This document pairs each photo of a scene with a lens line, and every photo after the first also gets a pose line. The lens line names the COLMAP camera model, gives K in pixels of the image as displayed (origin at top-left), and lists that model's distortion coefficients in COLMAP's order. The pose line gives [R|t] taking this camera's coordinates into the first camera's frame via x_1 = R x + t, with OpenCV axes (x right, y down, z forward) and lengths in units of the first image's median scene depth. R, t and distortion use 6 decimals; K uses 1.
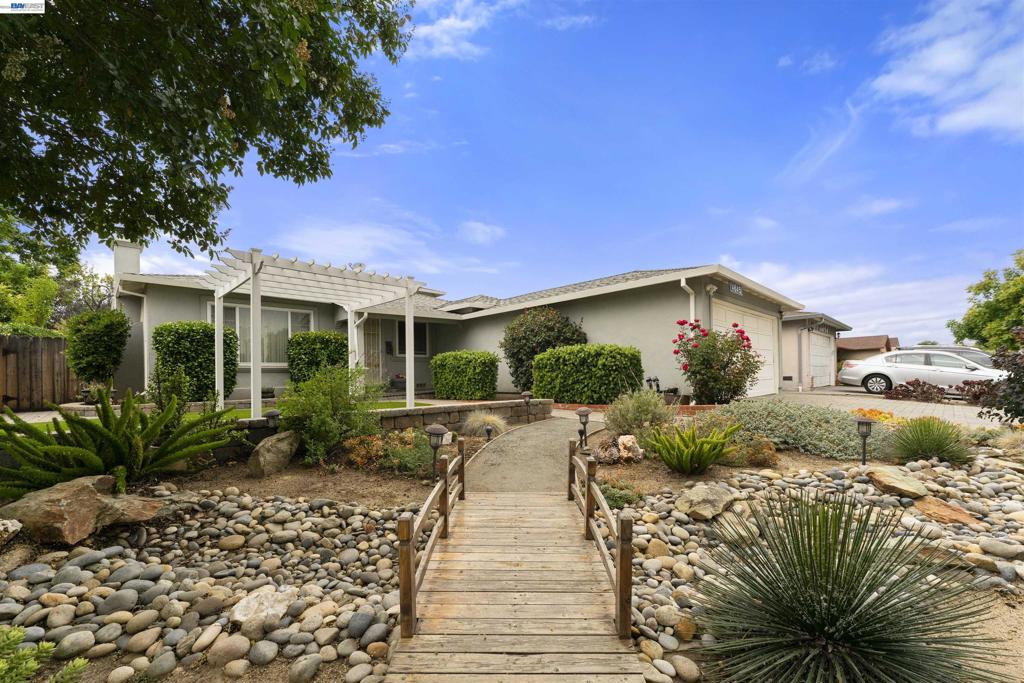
lens RADIAL K [[427.0, 0, 503.5], [0, 427.0, 377.1], [0, 0, 1]] dist [-0.000450, -0.000002]
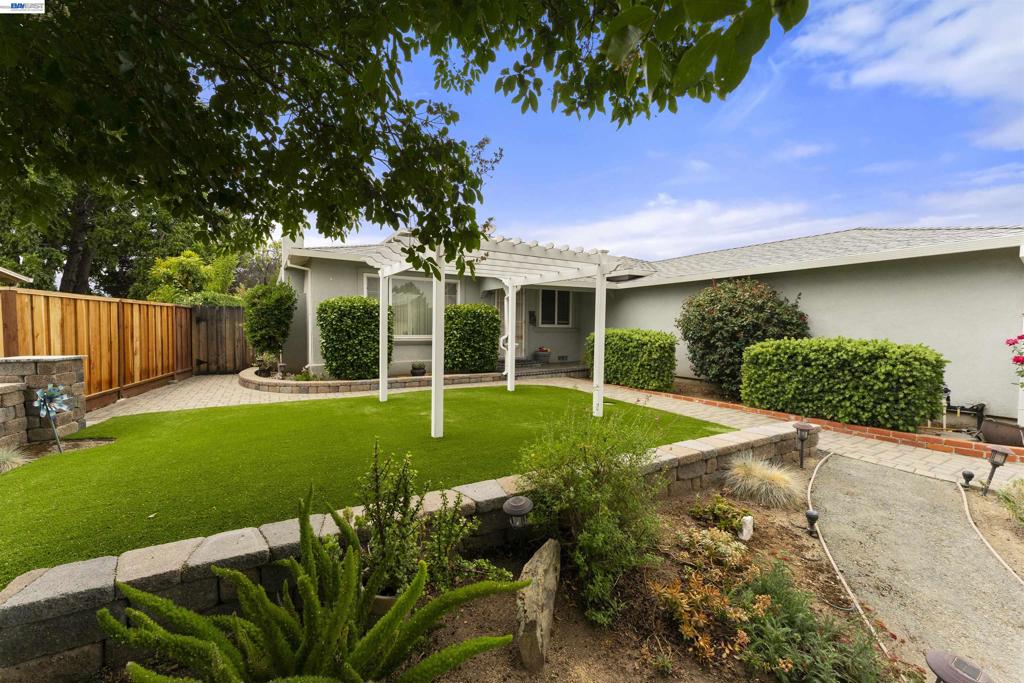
lens RADIAL K [[403.6, 0, 503.4], [0, 403.6, 342.3], [0, 0, 1]] dist [-0.000514, -0.000032]
pose [[0.973934, 0.035460, -0.224043, -0.188623], [-0.025656, 0.998588, 0.046520, -0.078321], [0.225377, -0.039559, 0.973468, 0.184317]]
